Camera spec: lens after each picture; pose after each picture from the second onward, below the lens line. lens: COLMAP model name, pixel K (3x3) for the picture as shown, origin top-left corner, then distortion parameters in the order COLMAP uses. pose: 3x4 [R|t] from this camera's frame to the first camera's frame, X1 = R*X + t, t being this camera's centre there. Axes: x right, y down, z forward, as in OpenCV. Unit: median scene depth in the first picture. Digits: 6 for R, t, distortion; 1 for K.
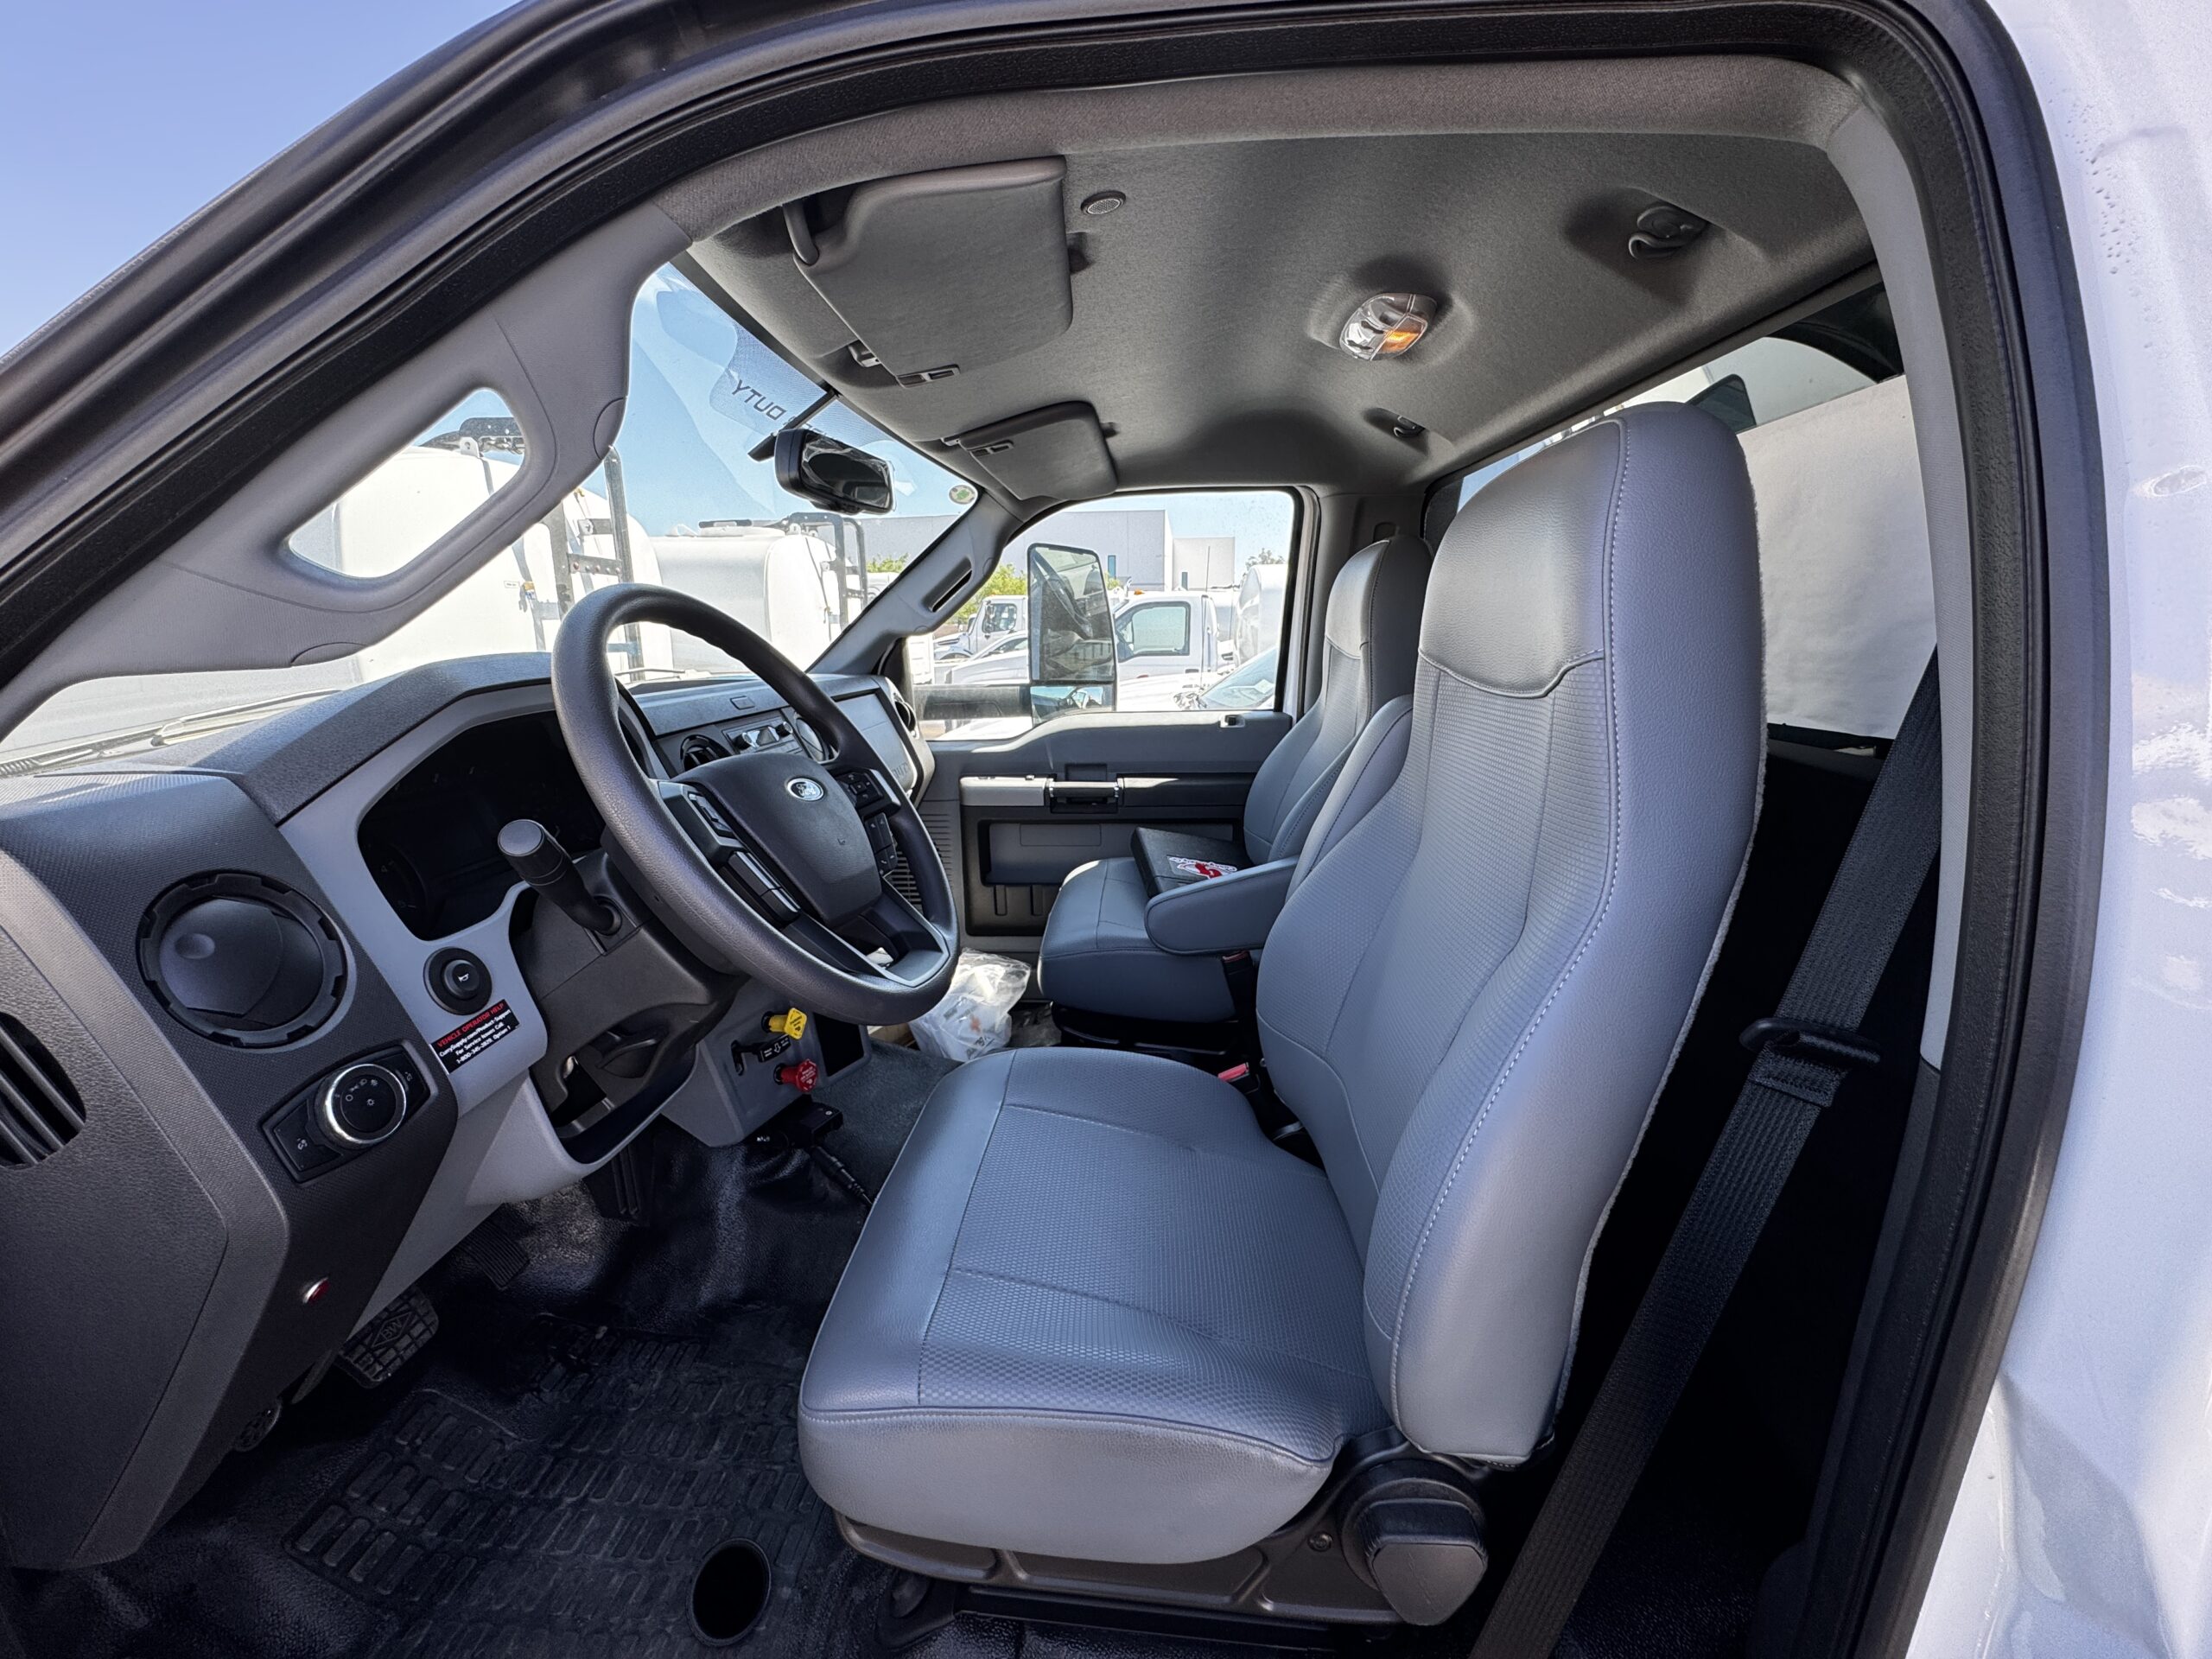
lens RADIAL K [[883.3, 0, 1098.3], [0, 883.3, 816.7], [0, 0, 1]] dist [0.011027, 0.000147]
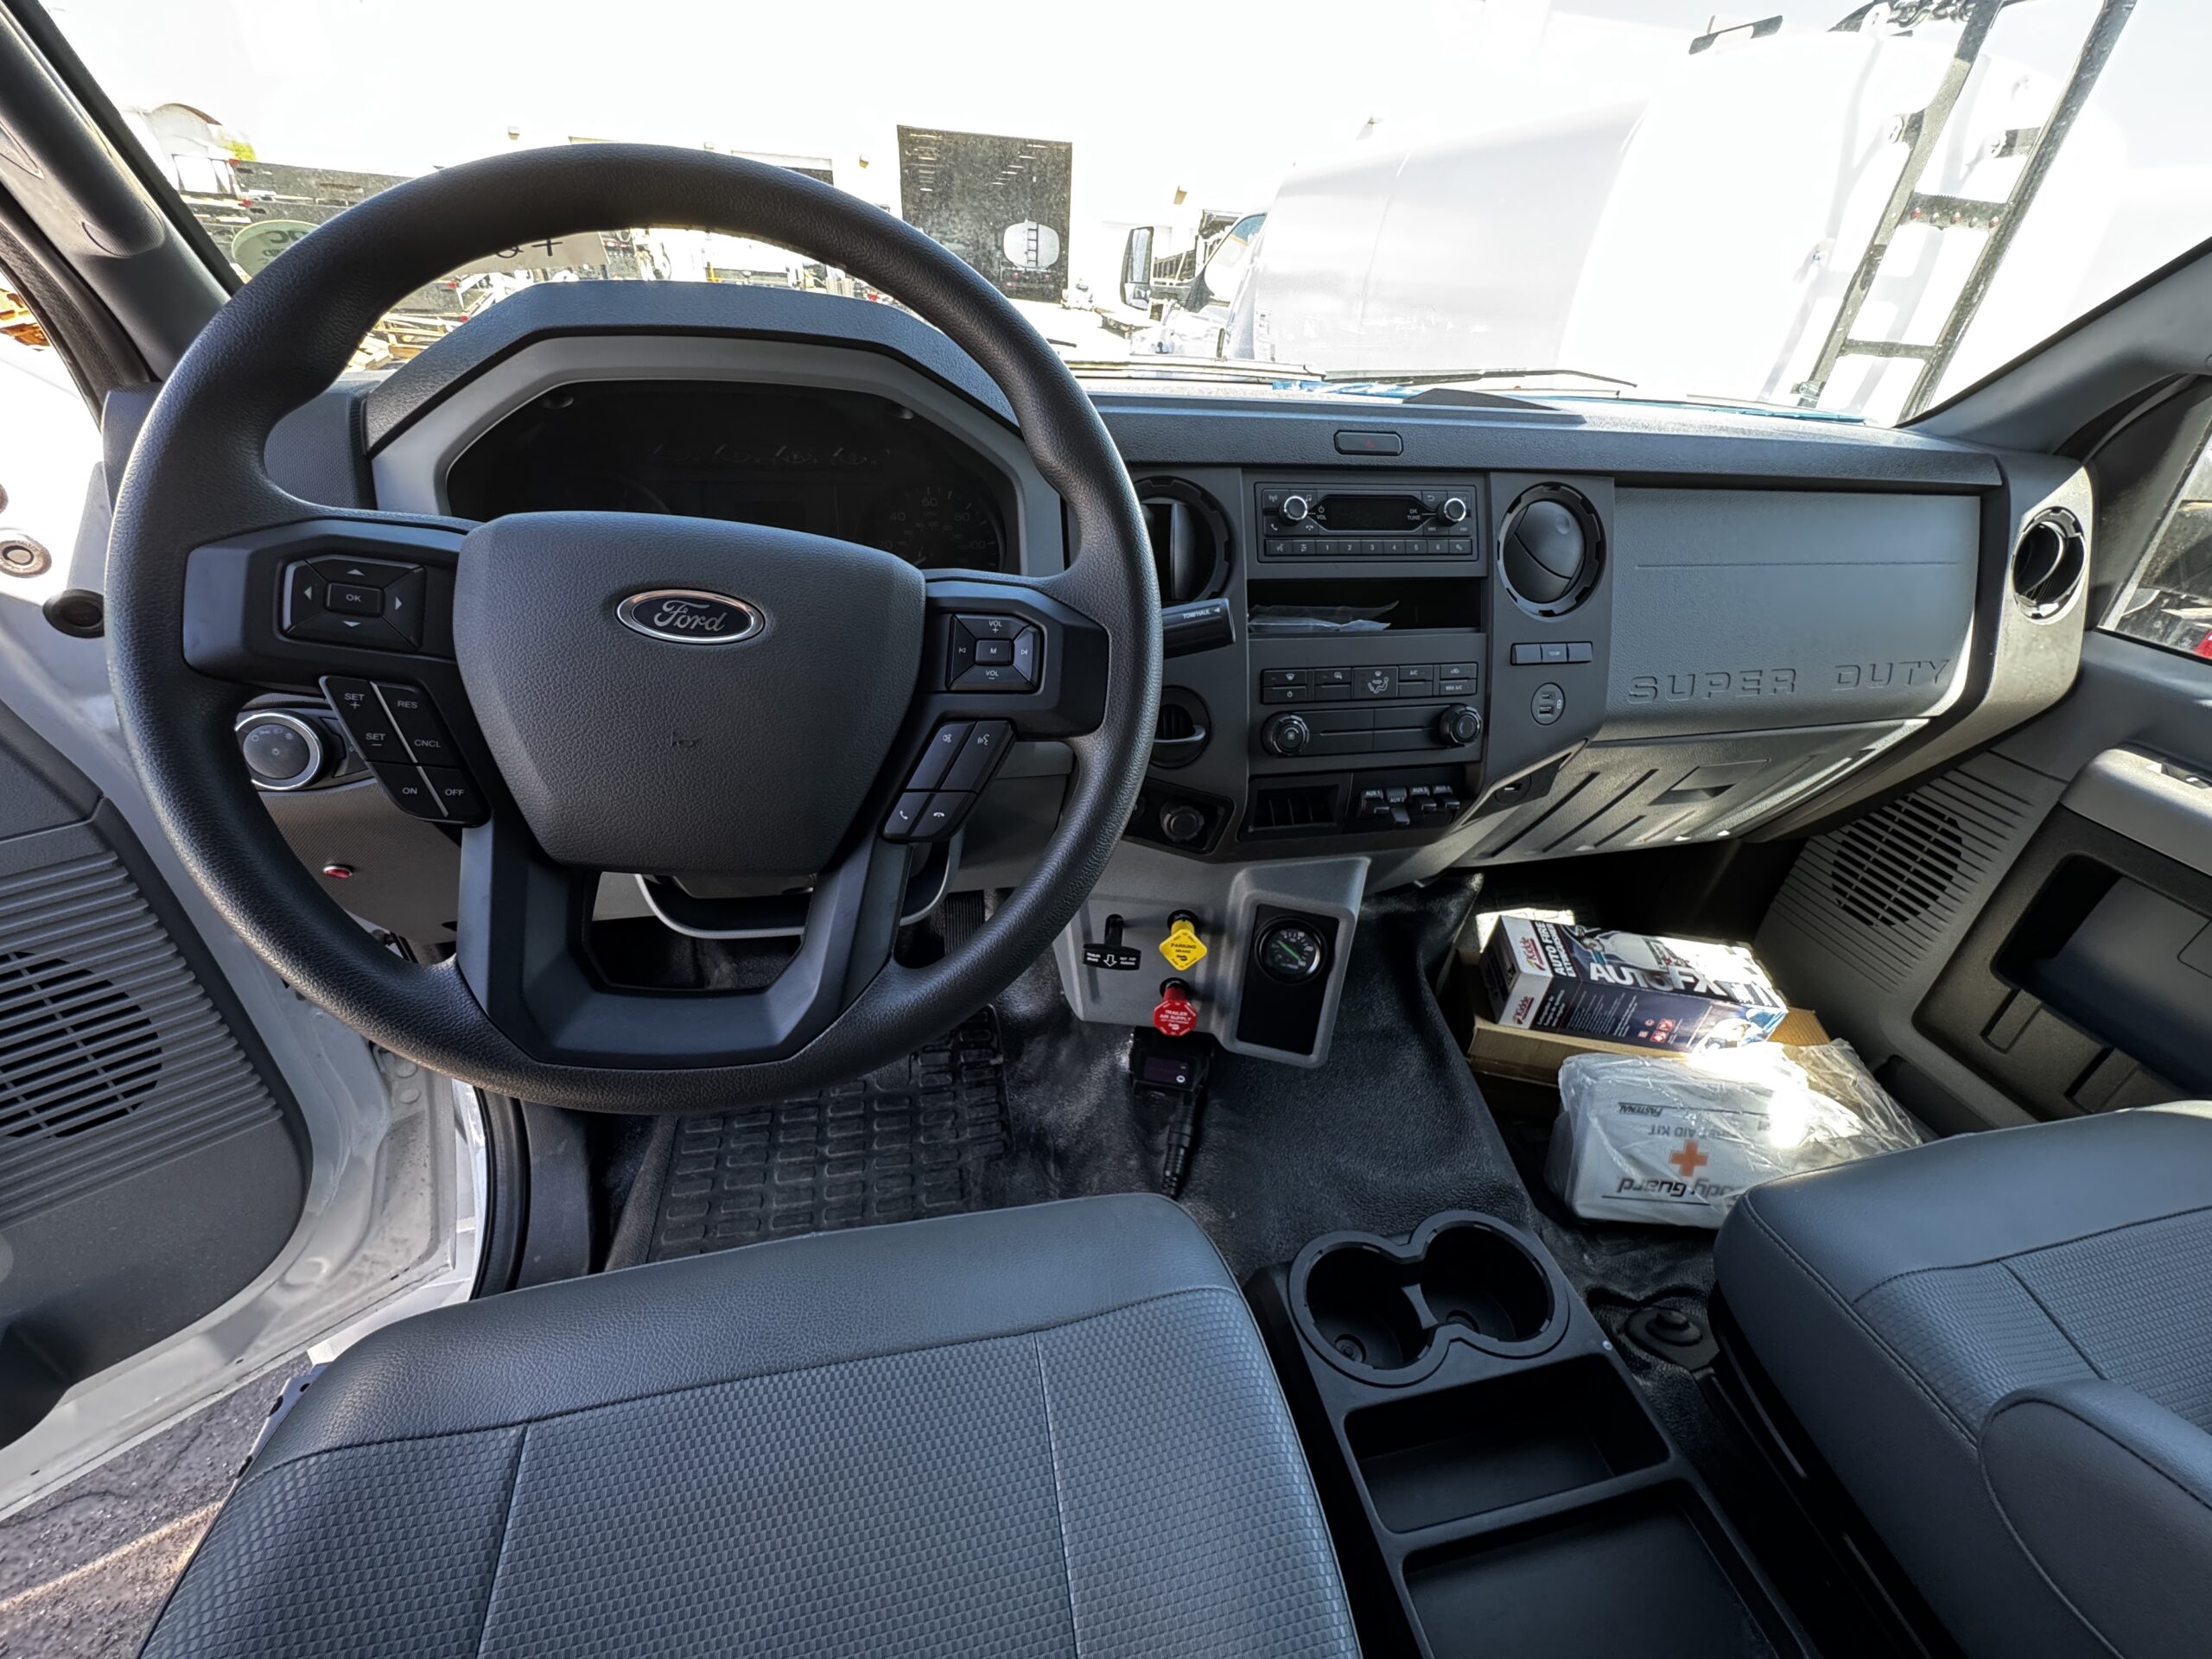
lens RADIAL K [[877.9, 0, 1136.8], [0, 877.9, 824.4], [0, 0, 1]] dist [0.003776, -0.002492]
pose [[0.285852, 0.531583, -0.797314, 0.086041], [-0.272920, 0.842734, 0.464019, -0.094770], [0.918588, 0.084962, 0.385976, 0.451057]]
